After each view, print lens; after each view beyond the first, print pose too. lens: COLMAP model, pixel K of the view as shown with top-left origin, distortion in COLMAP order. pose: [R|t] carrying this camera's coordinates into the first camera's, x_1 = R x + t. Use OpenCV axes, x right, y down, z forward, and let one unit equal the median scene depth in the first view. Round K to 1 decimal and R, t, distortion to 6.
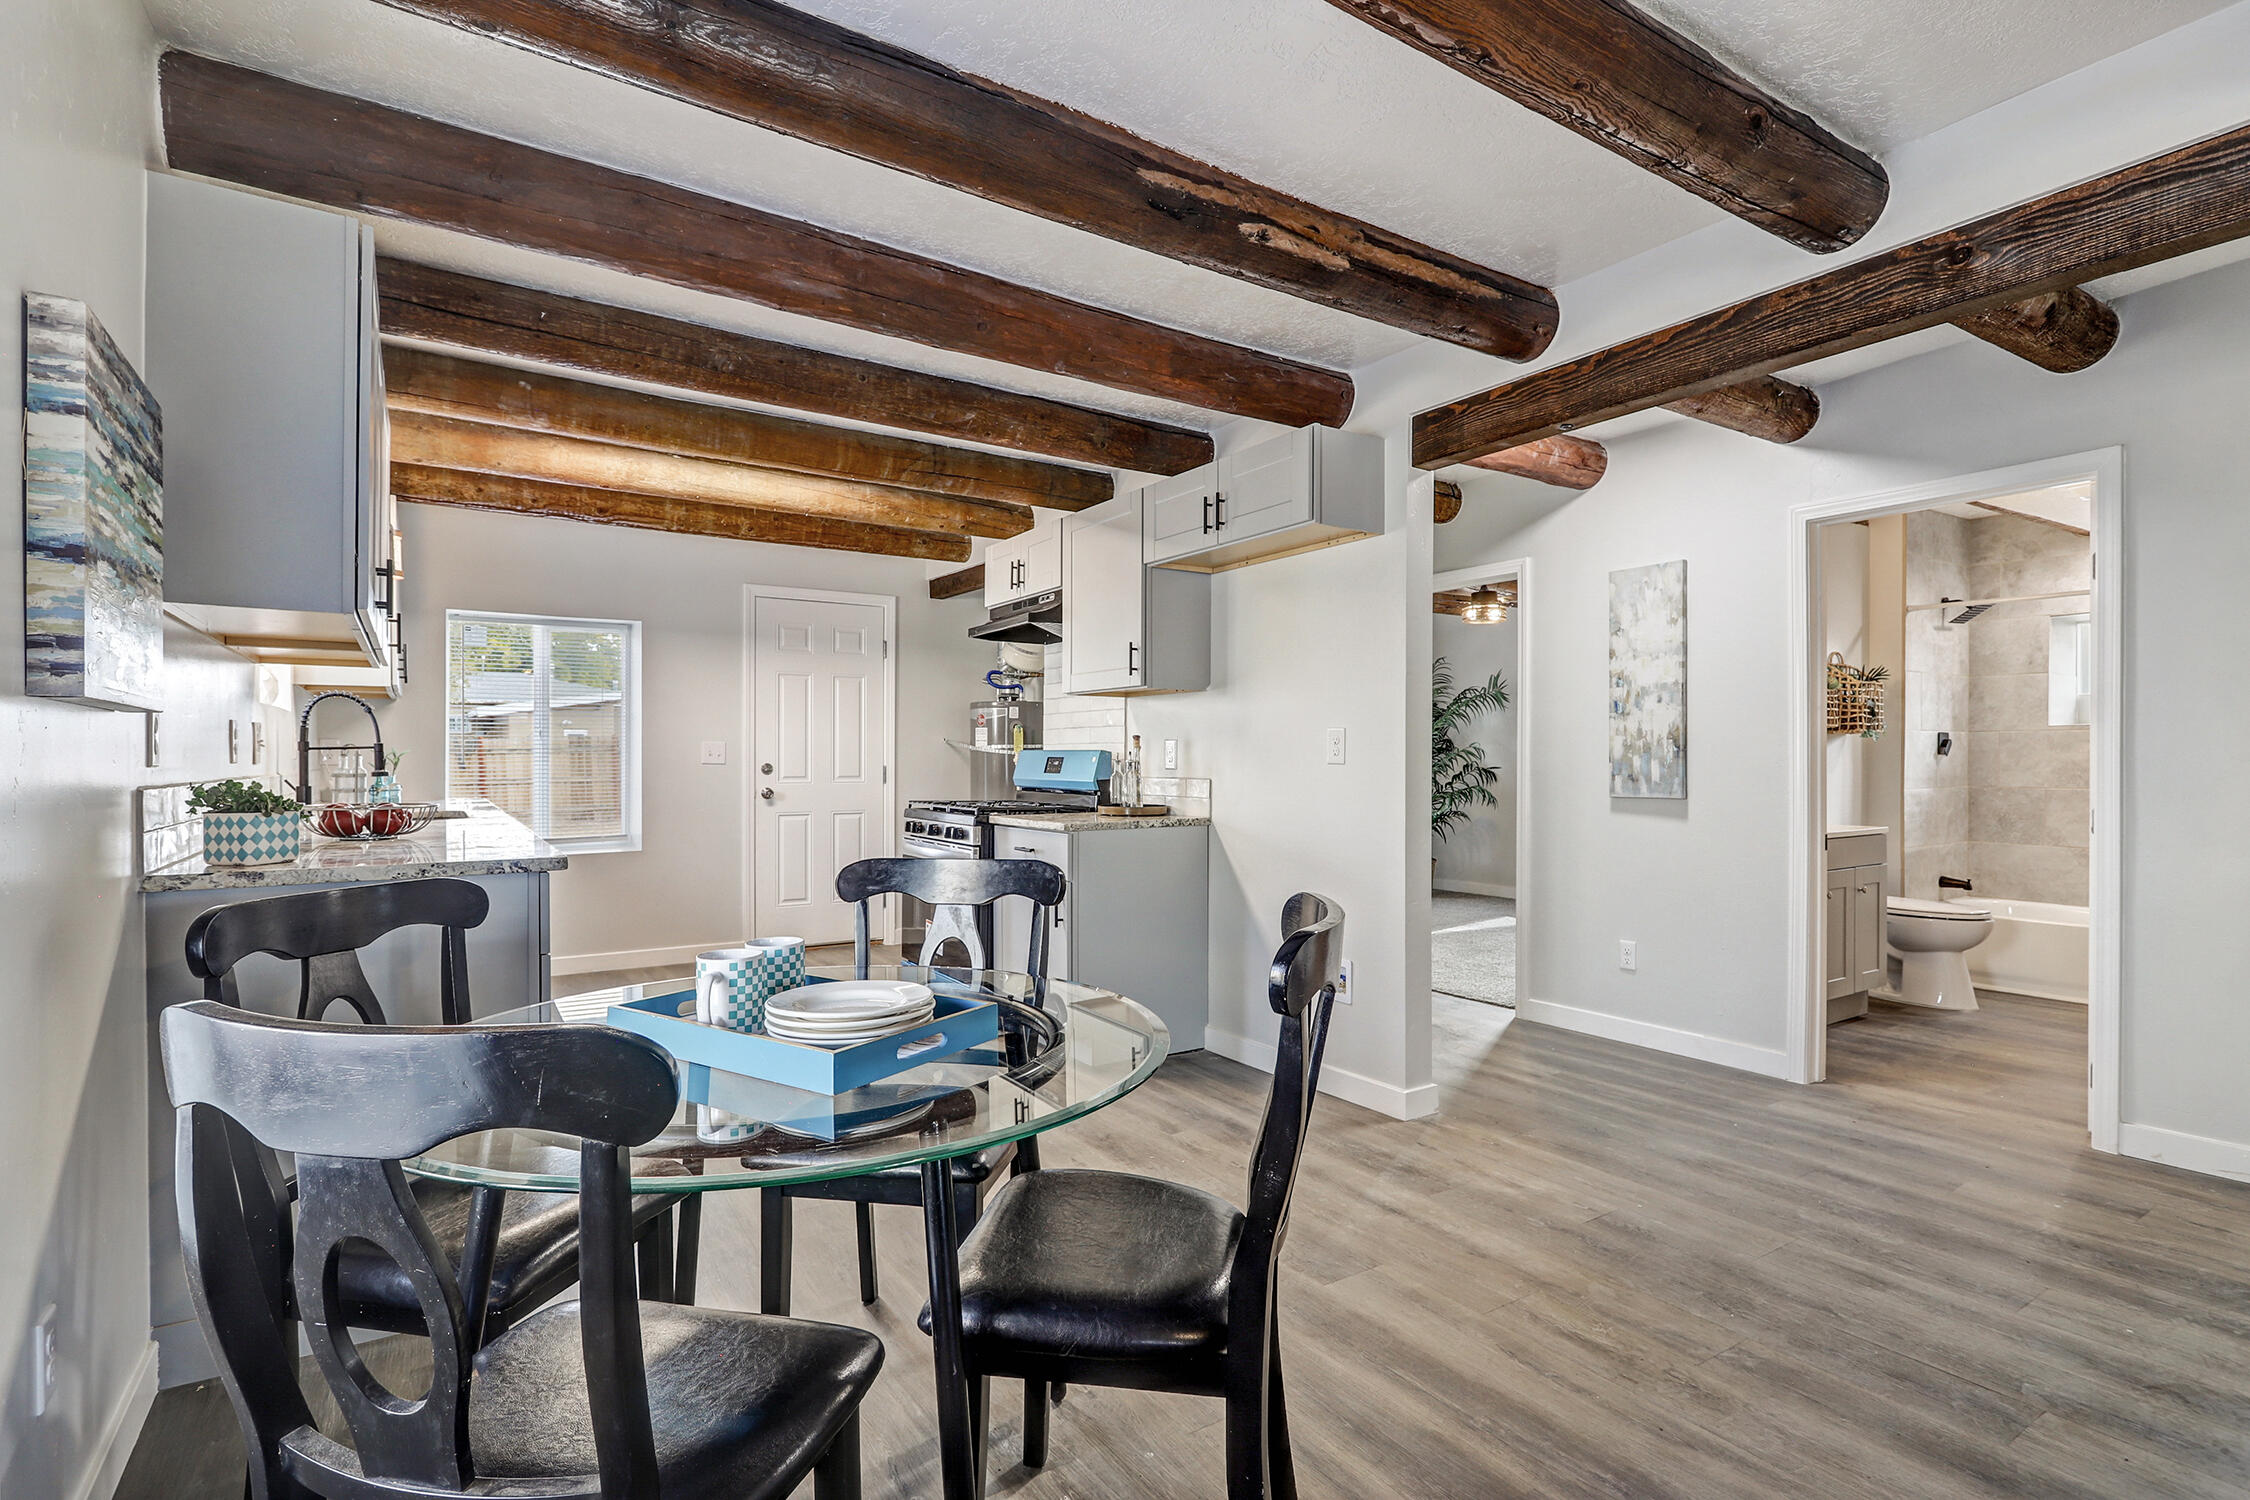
lens RADIAL K [[1086.3, 0, 1132.6], [0, 1086.3, 757.8], [0, 0, 1]] dist [-0.003831, 0.000595]
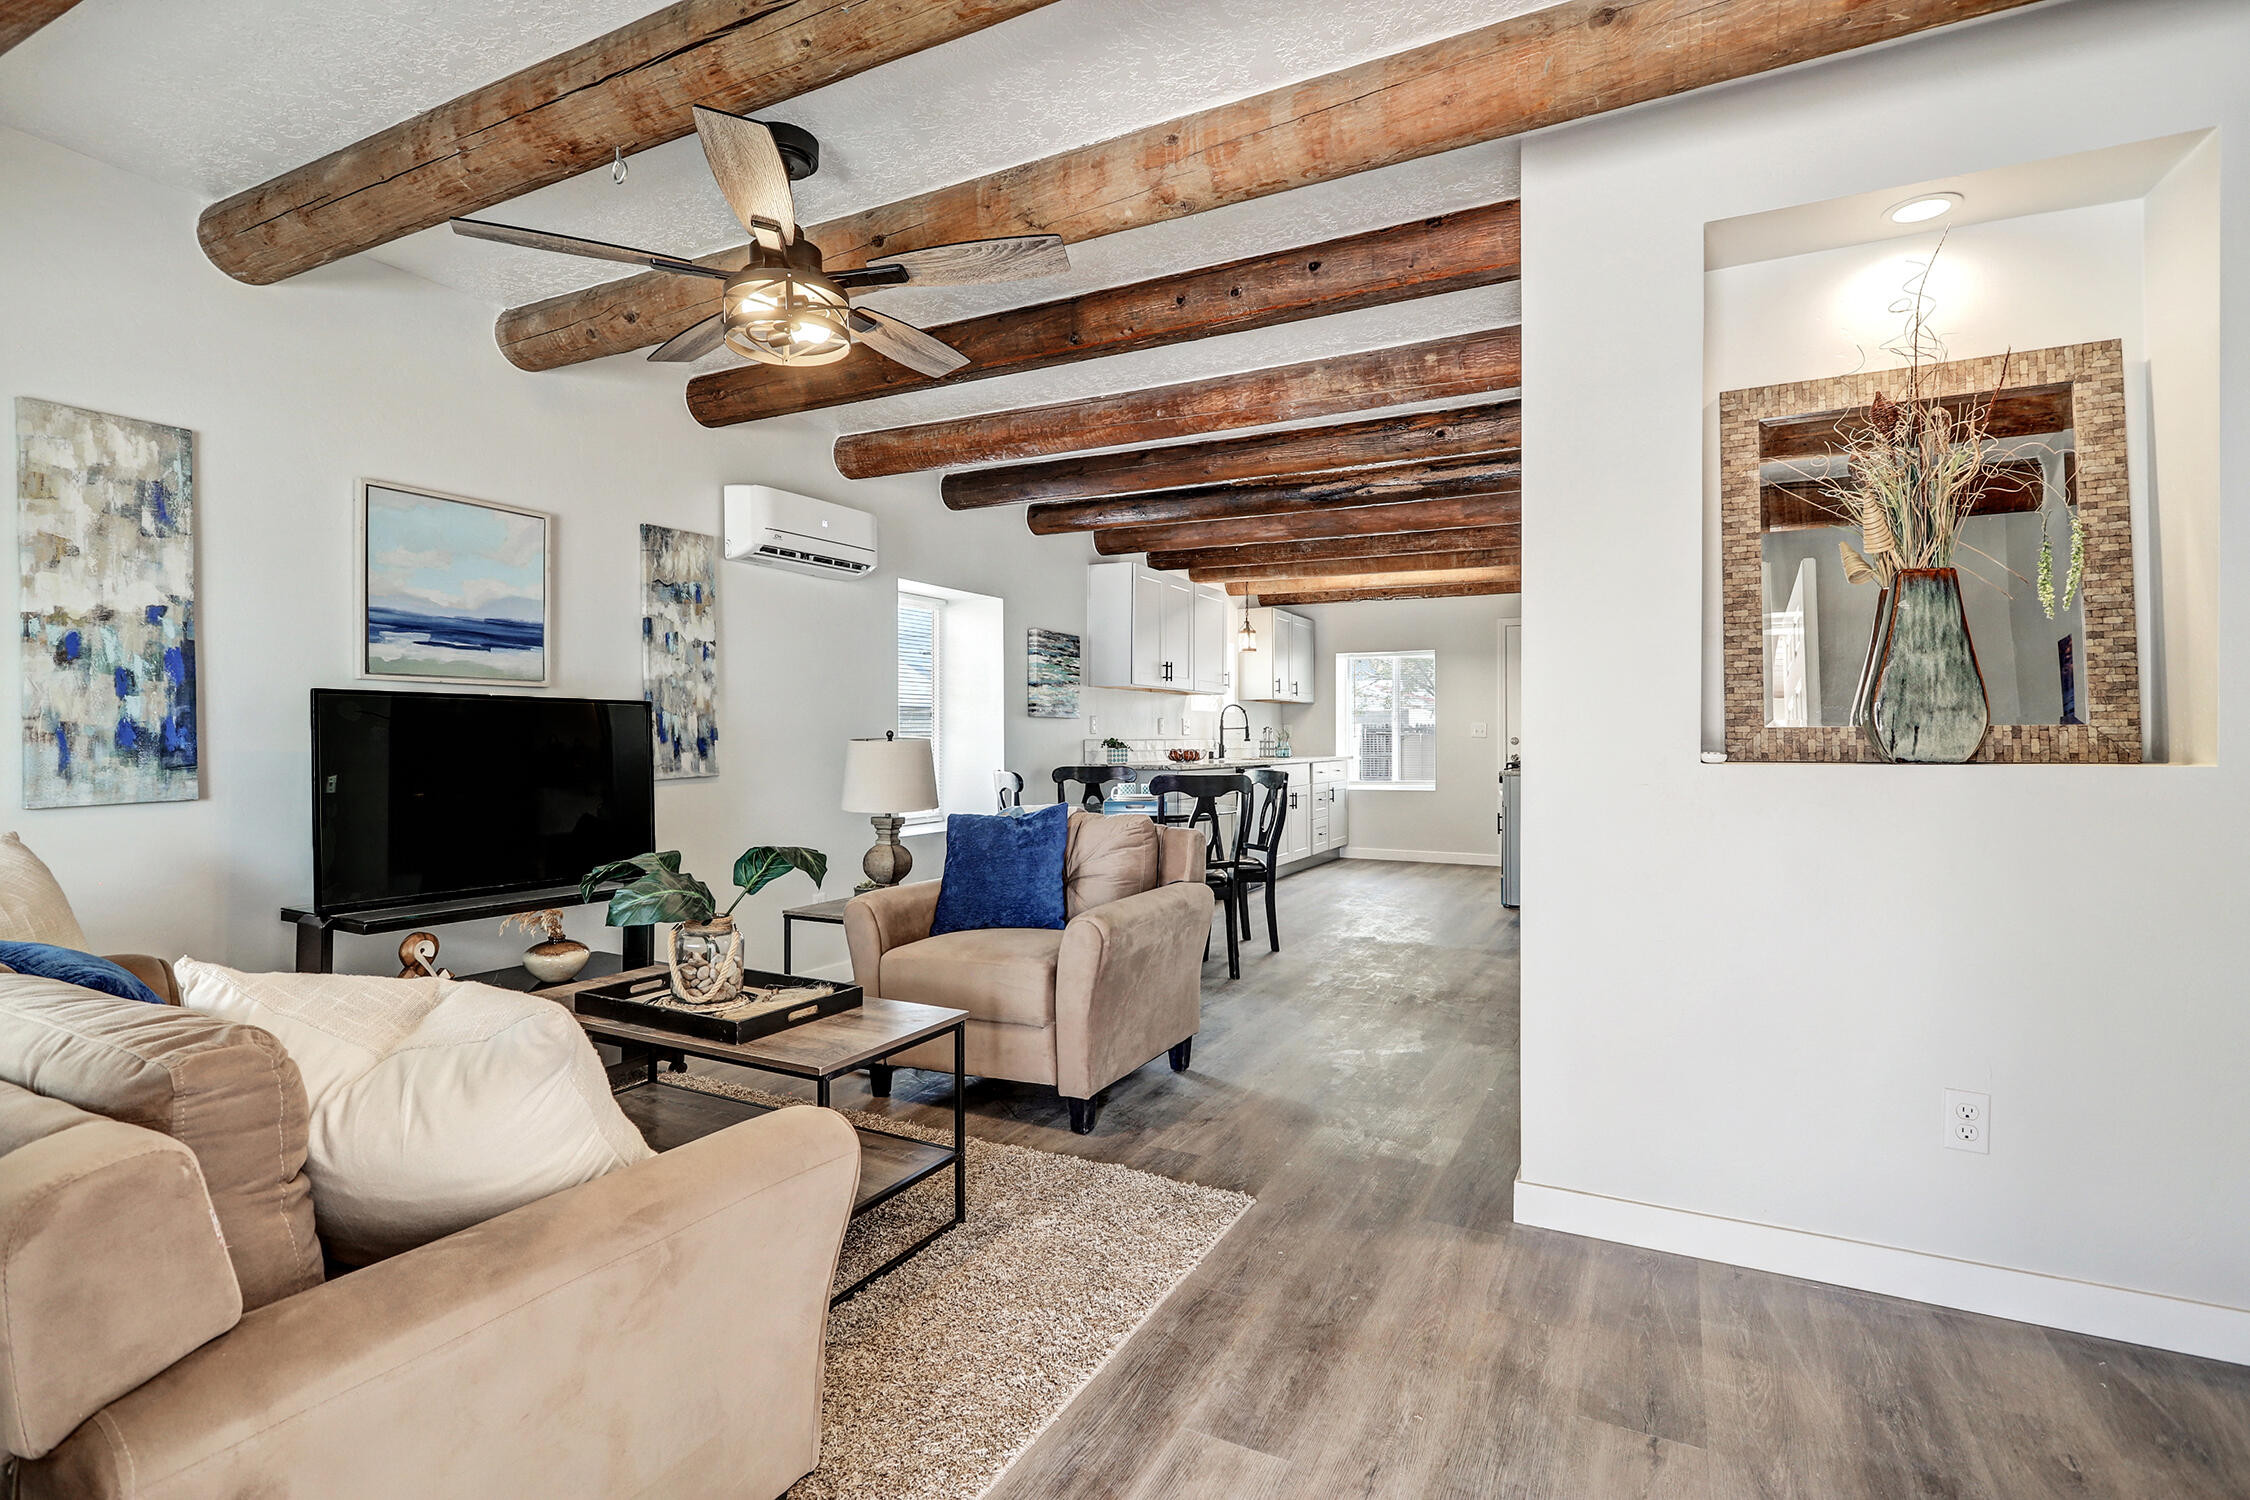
lens RADIAL K [[1071.7, 0, 1148.1], [0, 1071.7, 745.0], [0, 0, 1]] dist [0.000362, 0.000831]
pose [[0.501233, 0.006673, -0.865287, 1.837595], [-0.001881, 0.999976, 0.006622, 0.017977], [0.865310, -0.001692, 0.501234, -0.490202]]
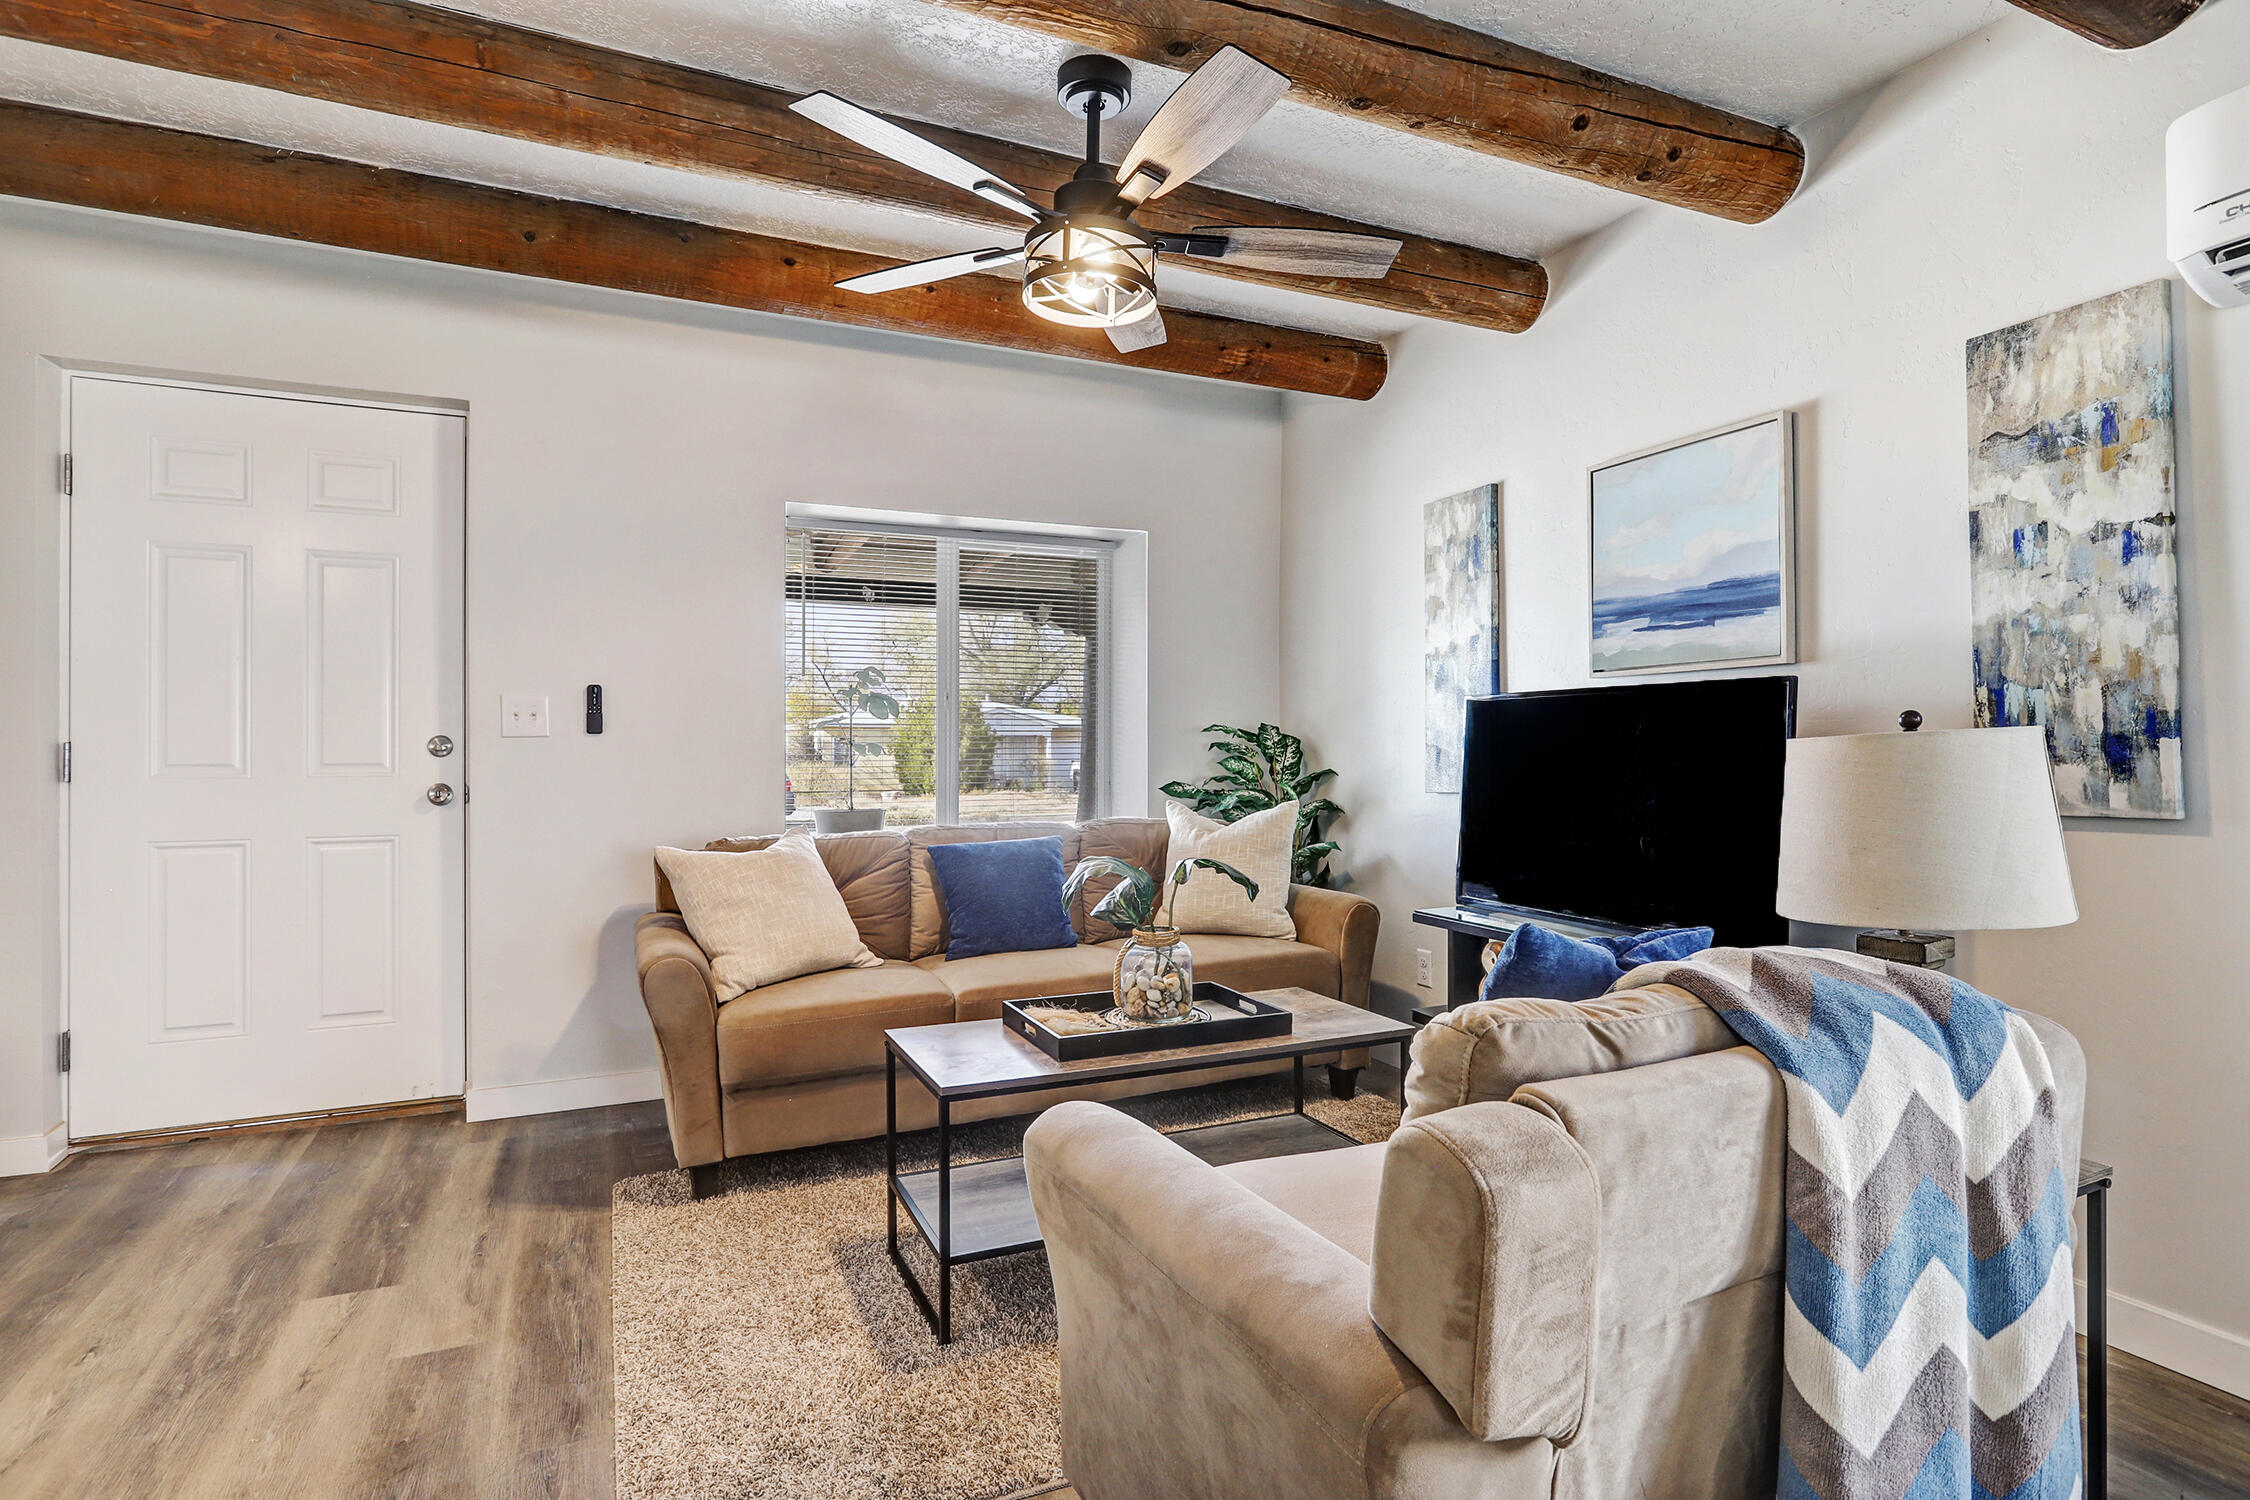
lens RADIAL K [[1150.9, 0, 1108.8], [0, 1150.9, 749.7], [0, 0, 1]] dist [-0.016452, 0.000886]
pose [[-0.985337, 0.003040, 0.170595, 0.584687], [0.003025, 0.999995, -0.000347, 0.029603], [-0.170595, 0.000174, -0.985341, 0.707764]]
